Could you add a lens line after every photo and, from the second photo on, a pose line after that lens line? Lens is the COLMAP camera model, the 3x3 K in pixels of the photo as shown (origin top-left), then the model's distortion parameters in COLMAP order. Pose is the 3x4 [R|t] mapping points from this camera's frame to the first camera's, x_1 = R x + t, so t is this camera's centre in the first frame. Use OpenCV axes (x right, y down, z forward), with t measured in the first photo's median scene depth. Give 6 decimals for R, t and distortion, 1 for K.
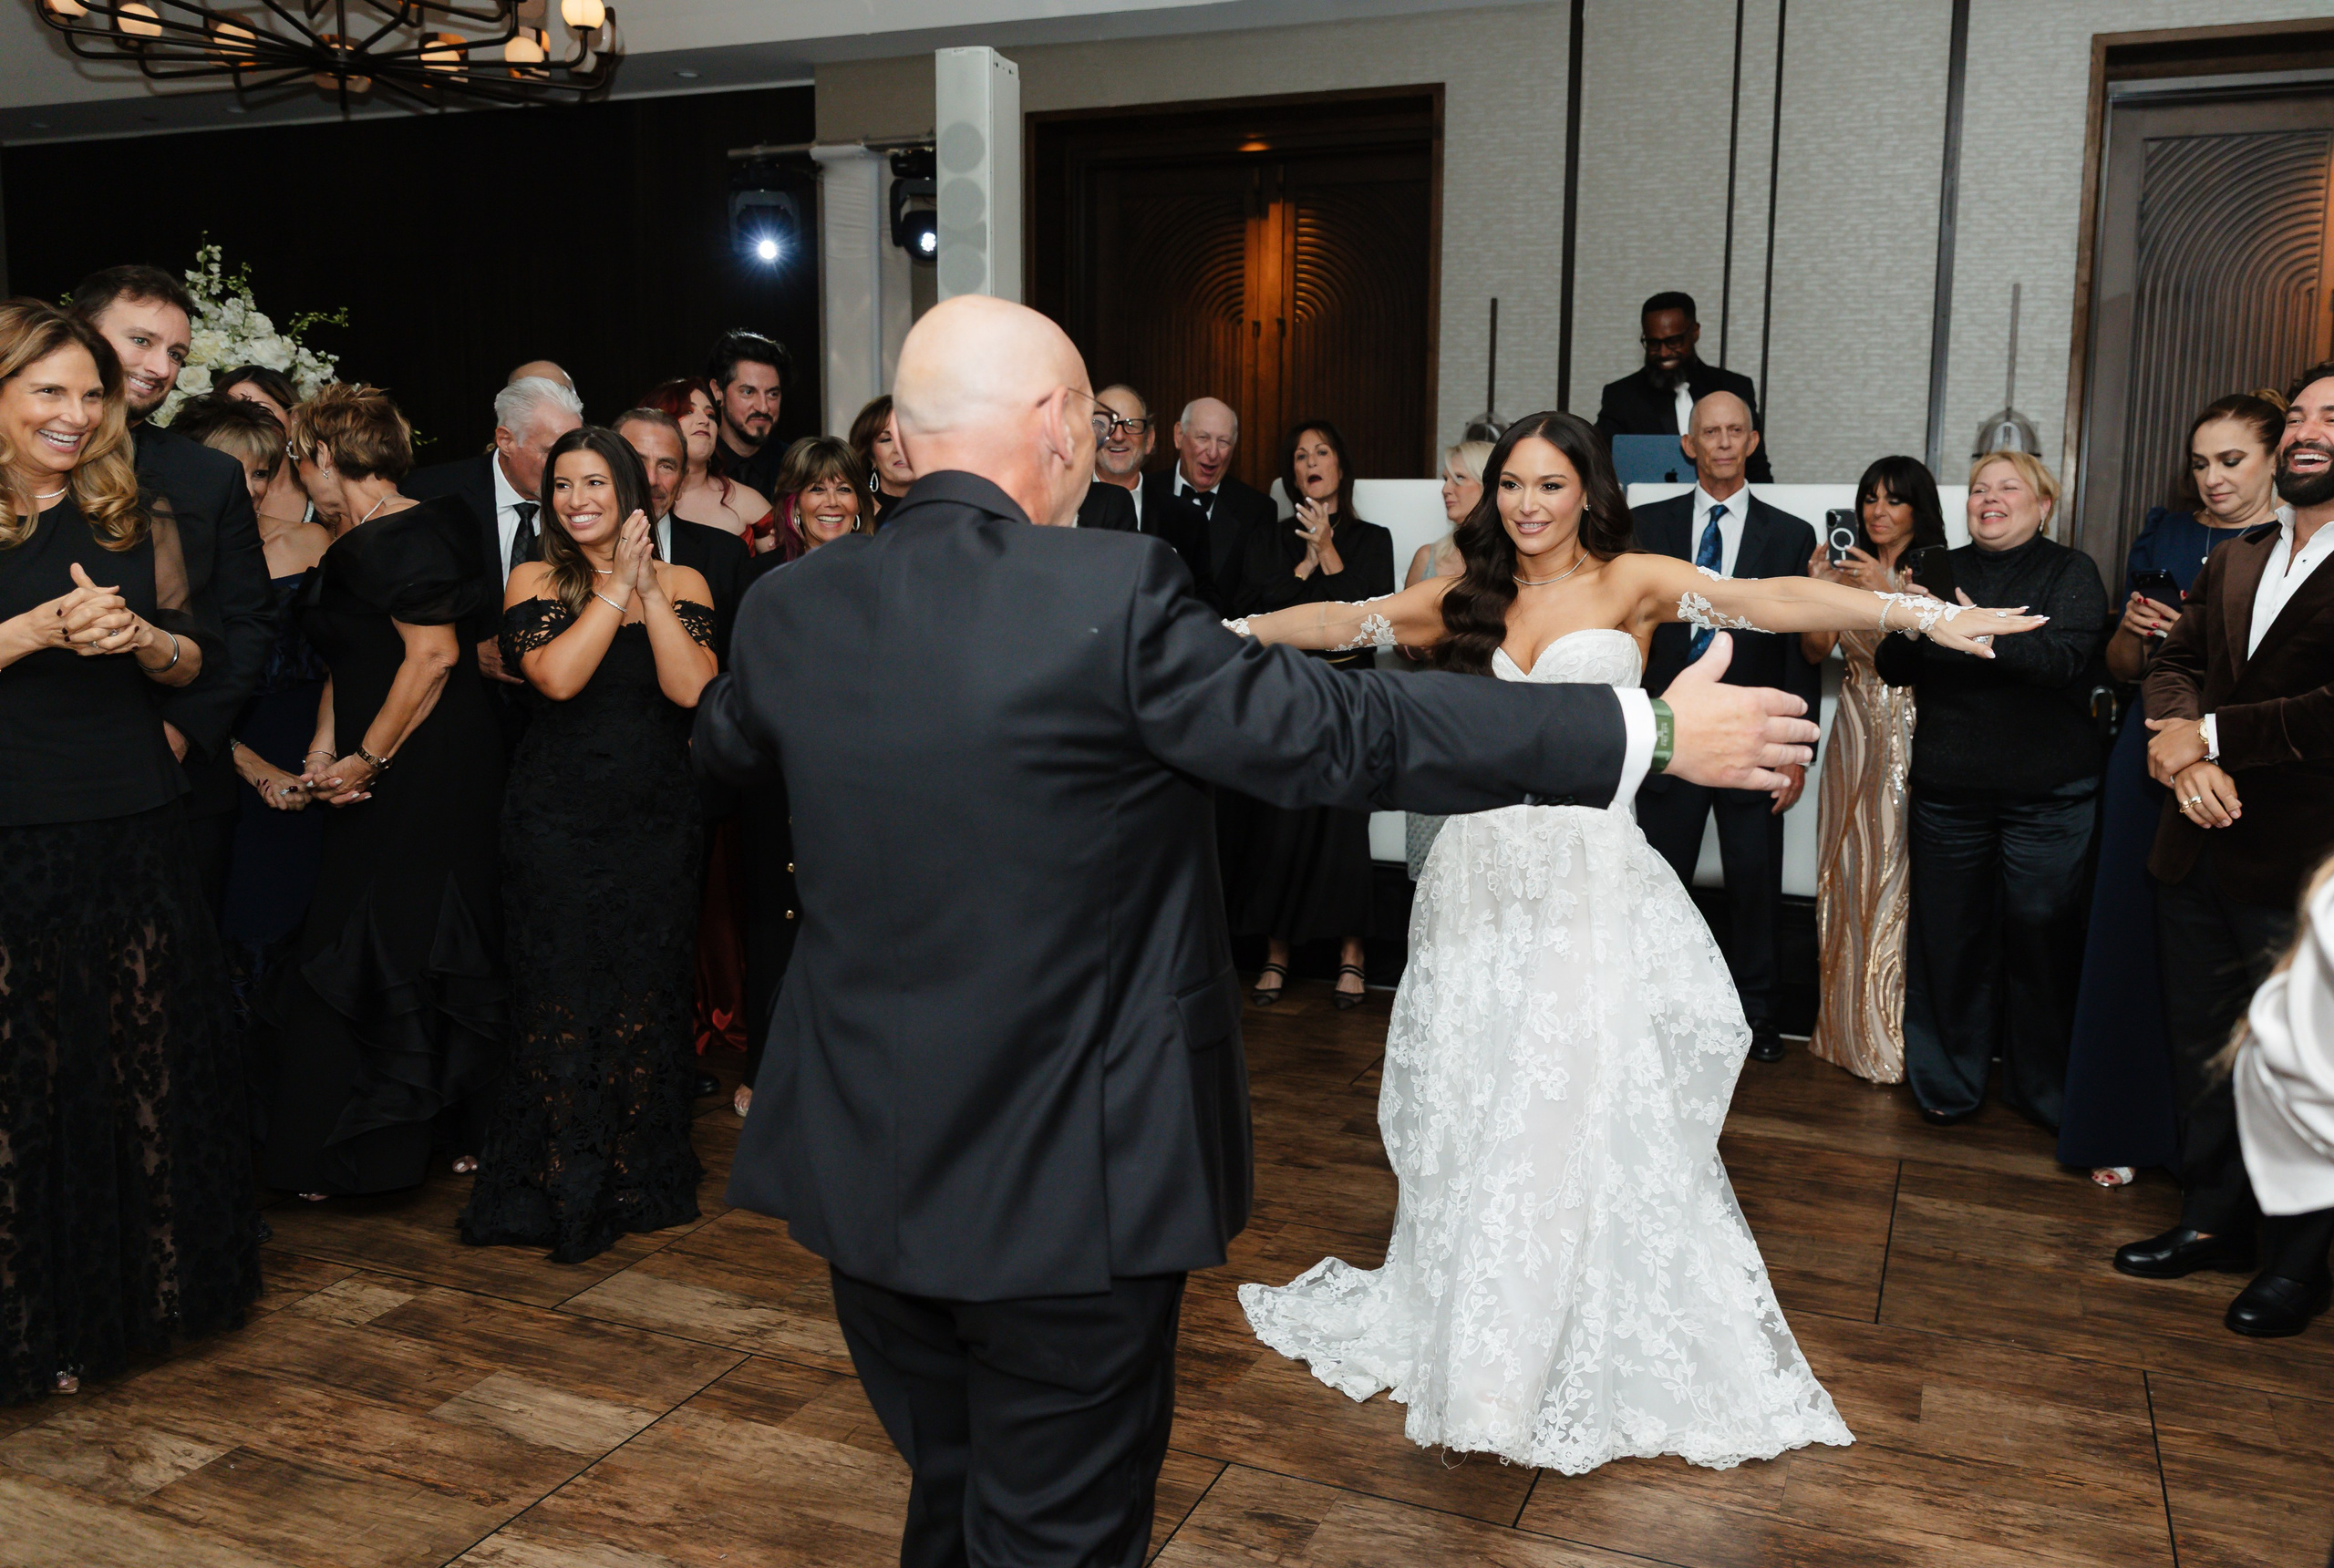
lens RADIAL K [[1785.4, 0, 1295.6], [0, 1785.4, 727.8], [0, 0, 1]] dist [0.013980, -0.003547]
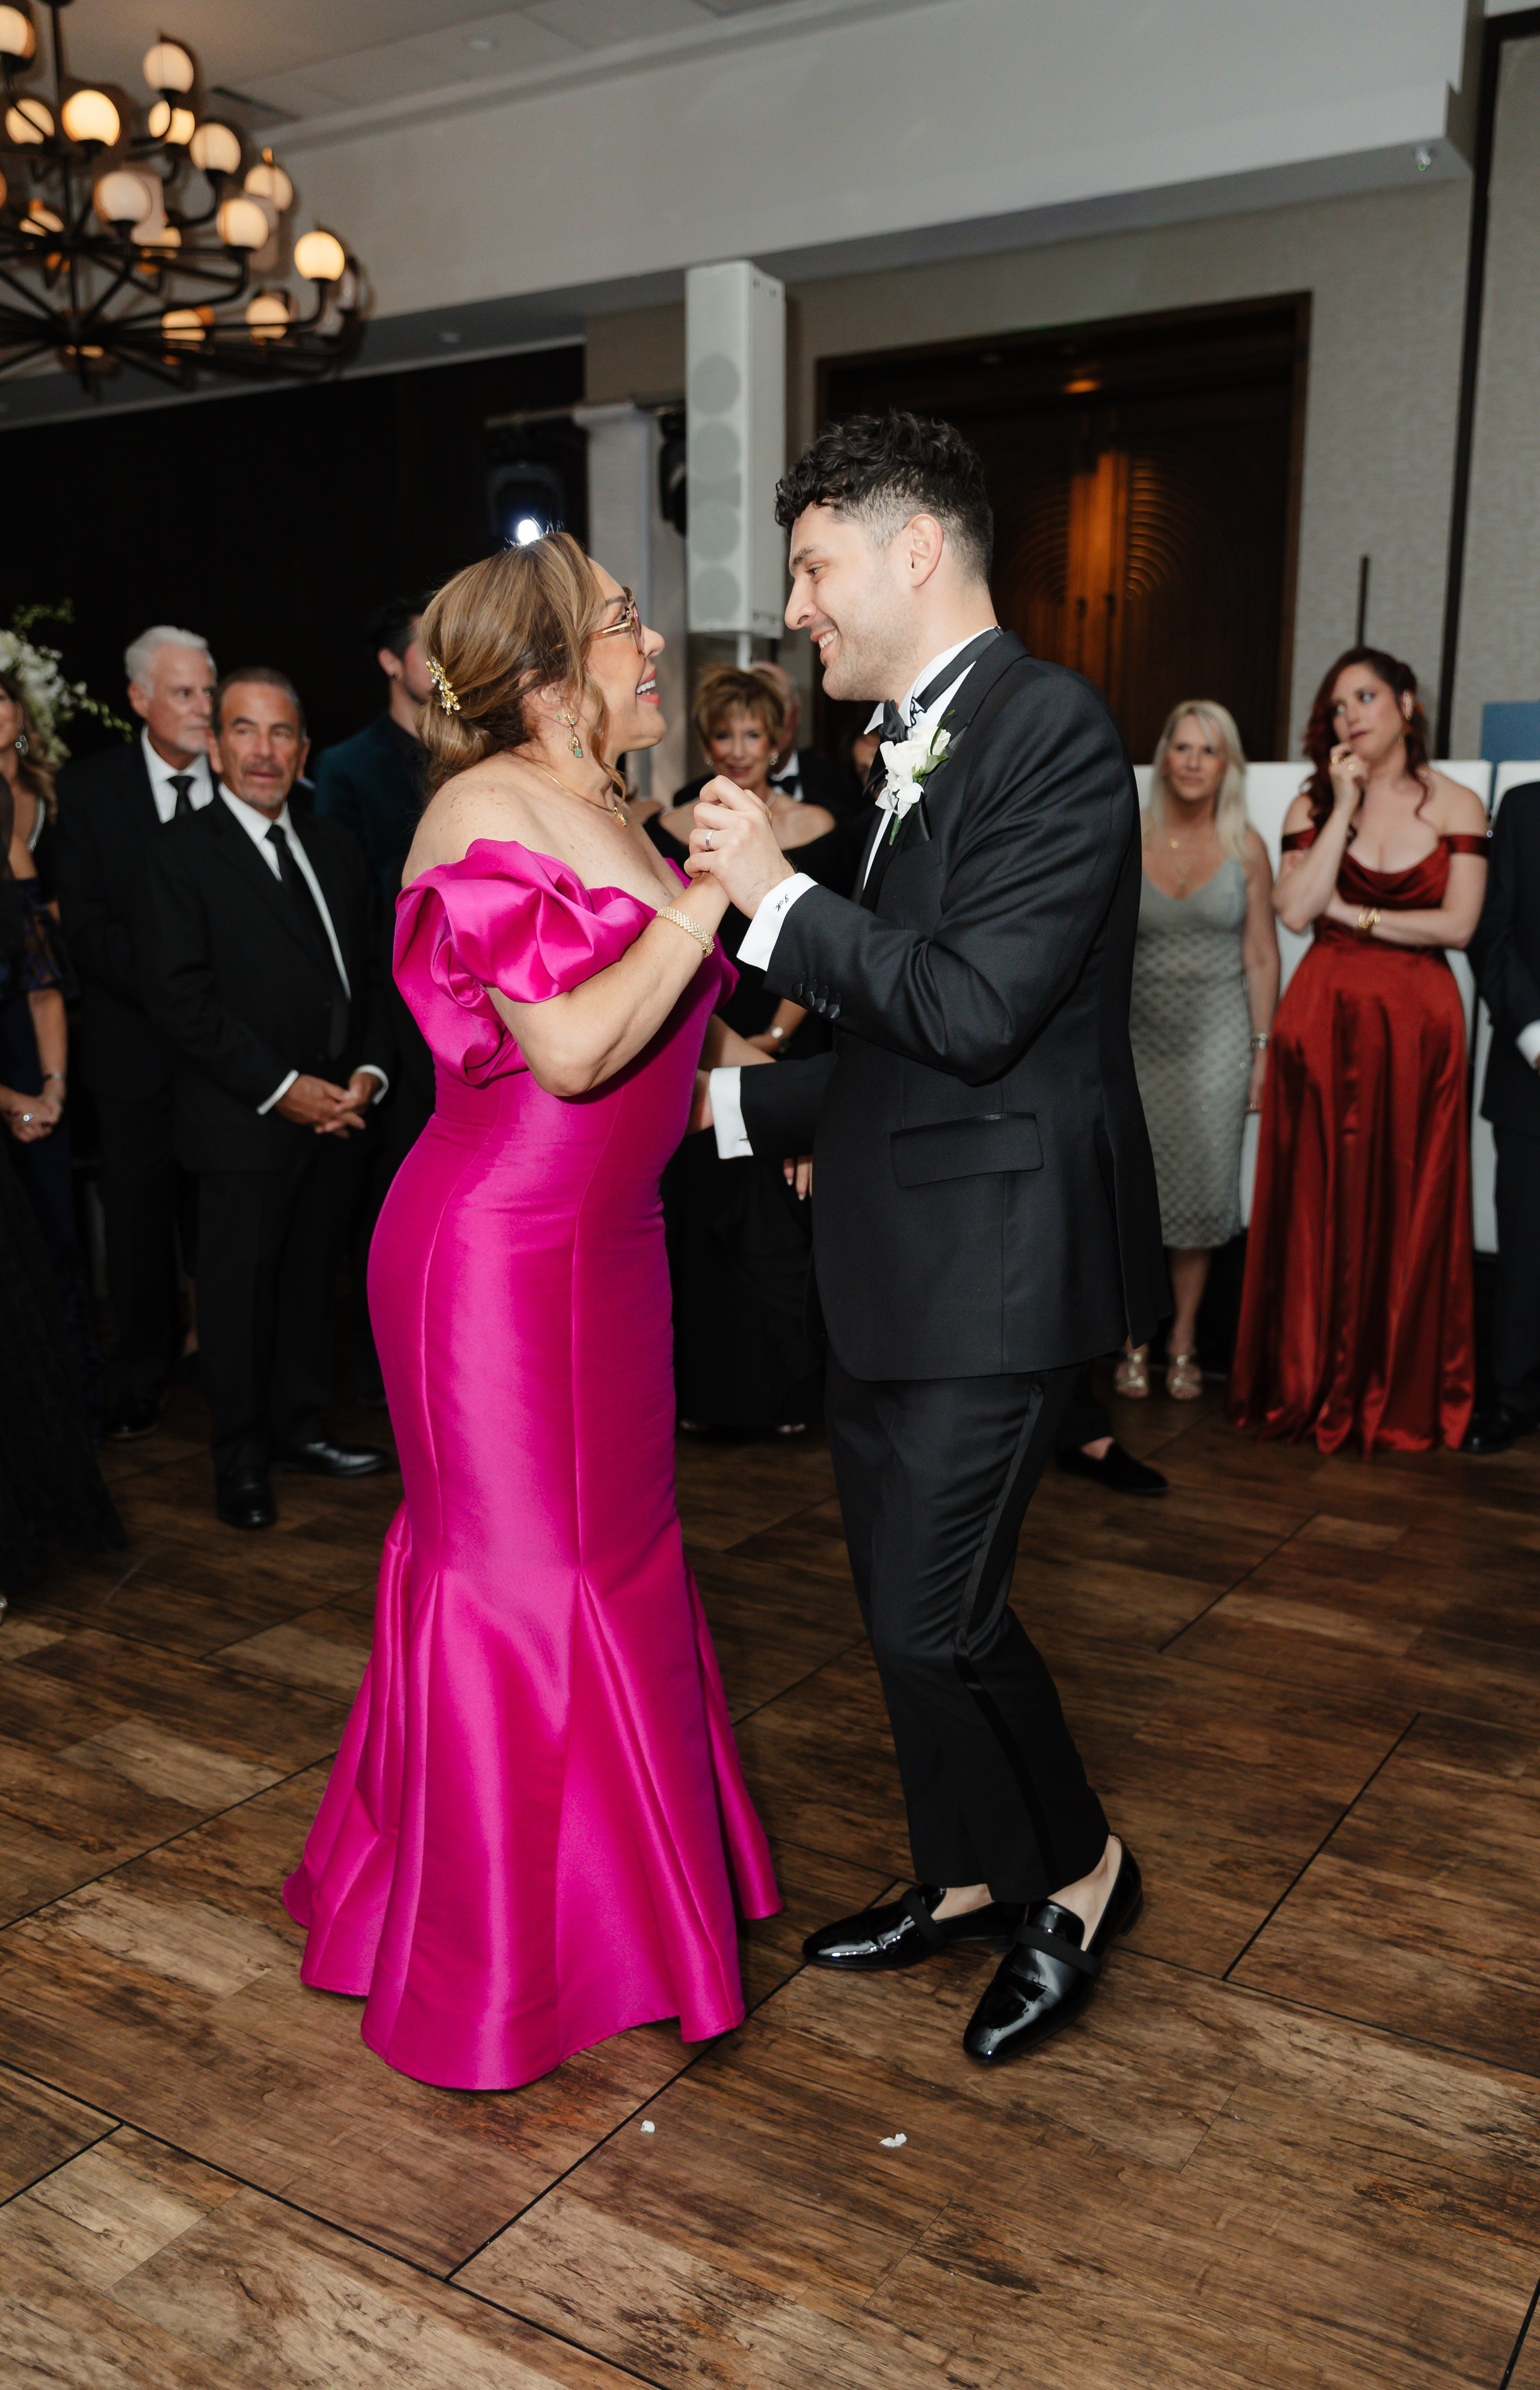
lens RADIAL K [[1994.5, 0, 811.3], [0, 1994.5, 1247.0], [0, 0, 1]] dist [0.008087, -0.000937]
pose [[0.983959, 0.027172, -0.176311, 0.073359], [-0.014479, 0.997235, 0.072886, 0.034185], [0.177804, -0.069164, 0.981632, 0.062211]]
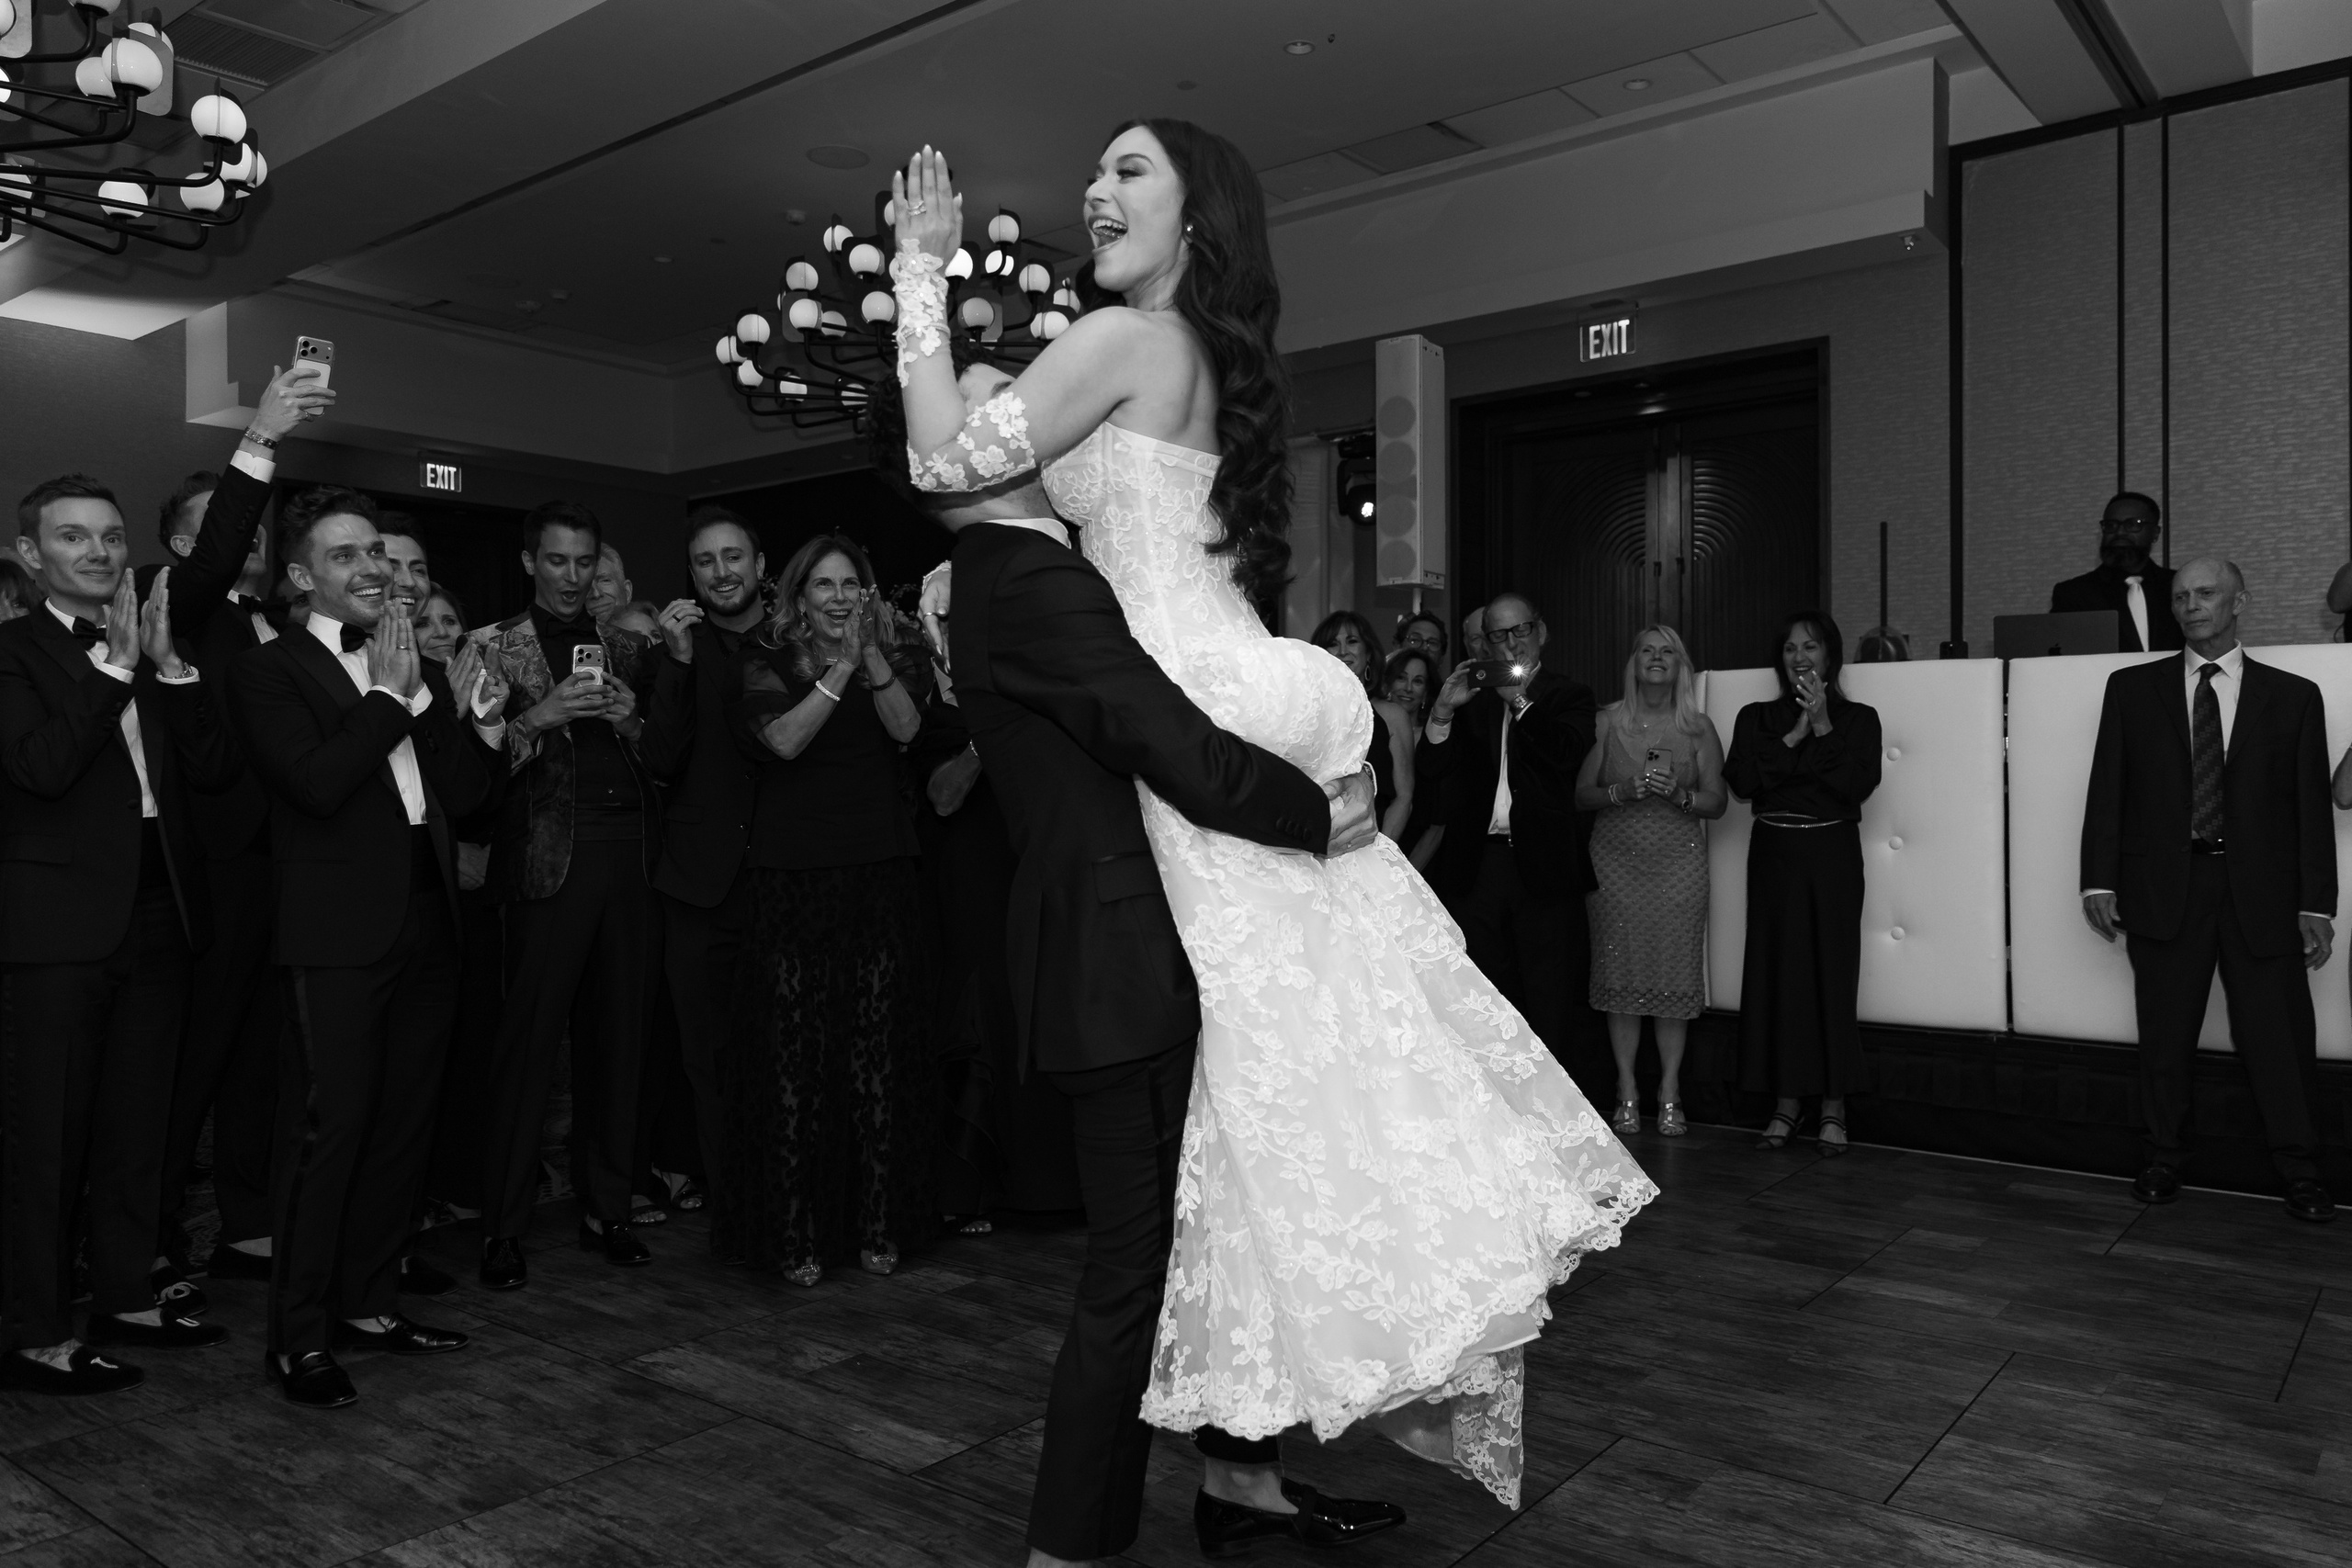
lens RADIAL K [[1669.6, 0, 1214.9], [0, 1669.6, 783.8], [0, 0, 1]] dist [0.014045, -0.003712]
pose [[0.957746, -0.021228, -0.286831, 0.026351], [-0.014974, 0.992240, -0.123434, 0.114230], [0.287225, 0.122513, 0.949996, -0.141571]]
